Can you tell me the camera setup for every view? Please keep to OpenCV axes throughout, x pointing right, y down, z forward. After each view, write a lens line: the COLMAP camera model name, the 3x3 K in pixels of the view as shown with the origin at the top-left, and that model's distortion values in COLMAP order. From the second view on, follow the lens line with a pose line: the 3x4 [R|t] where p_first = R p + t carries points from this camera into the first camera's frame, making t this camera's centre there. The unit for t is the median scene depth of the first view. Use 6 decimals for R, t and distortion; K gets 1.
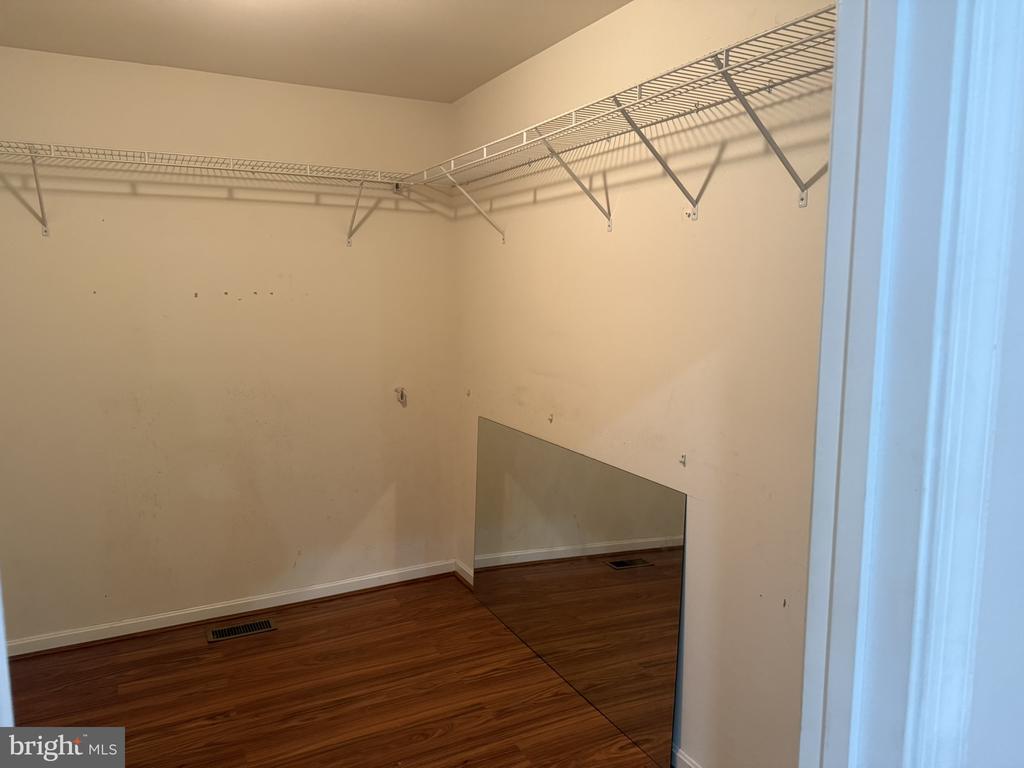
lens RADIAL K [[732.6, 0, 512.0], [0, 732.6, 384.0], [0, 0, 1]] dist [0.002628, -0.008557]
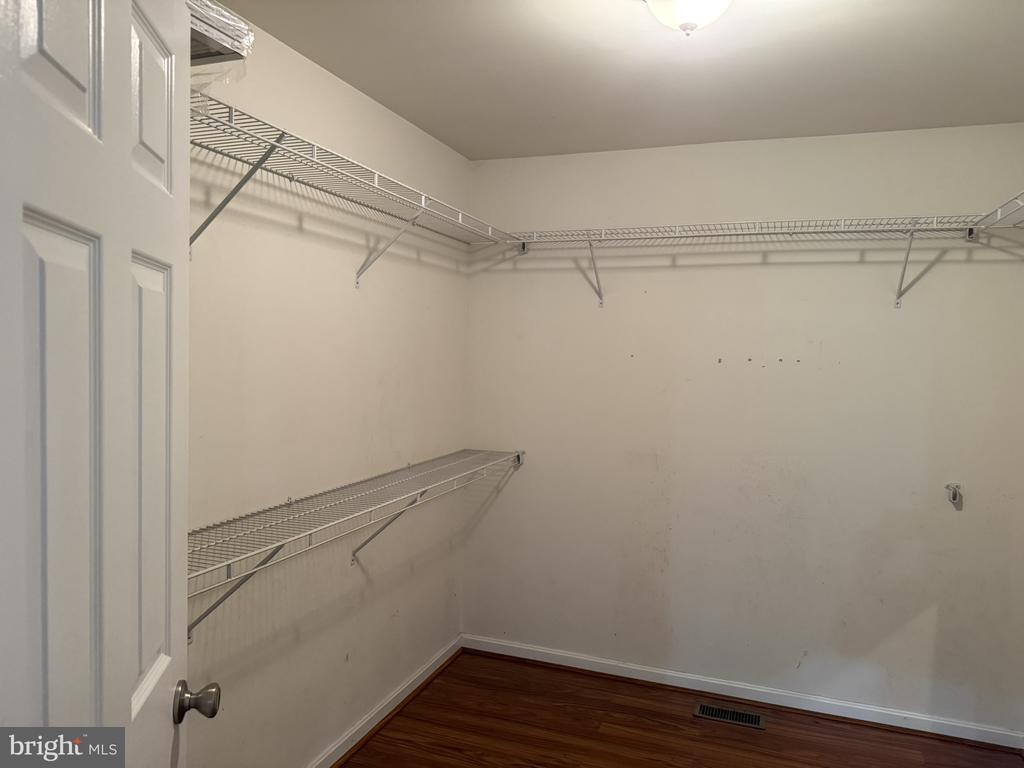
lens RADIAL K [[732.6, 0, 512.0], [0, 732.6, 384.0], [0, 0, 1]] dist [0.002628, -0.008557]
pose [[0.656370, 0.050125, -0.752772, 0.131600], [-0.113974, 0.992927, -0.033263, -0.023277], [0.745781, 0.107630, 0.657440, 0.125811]]
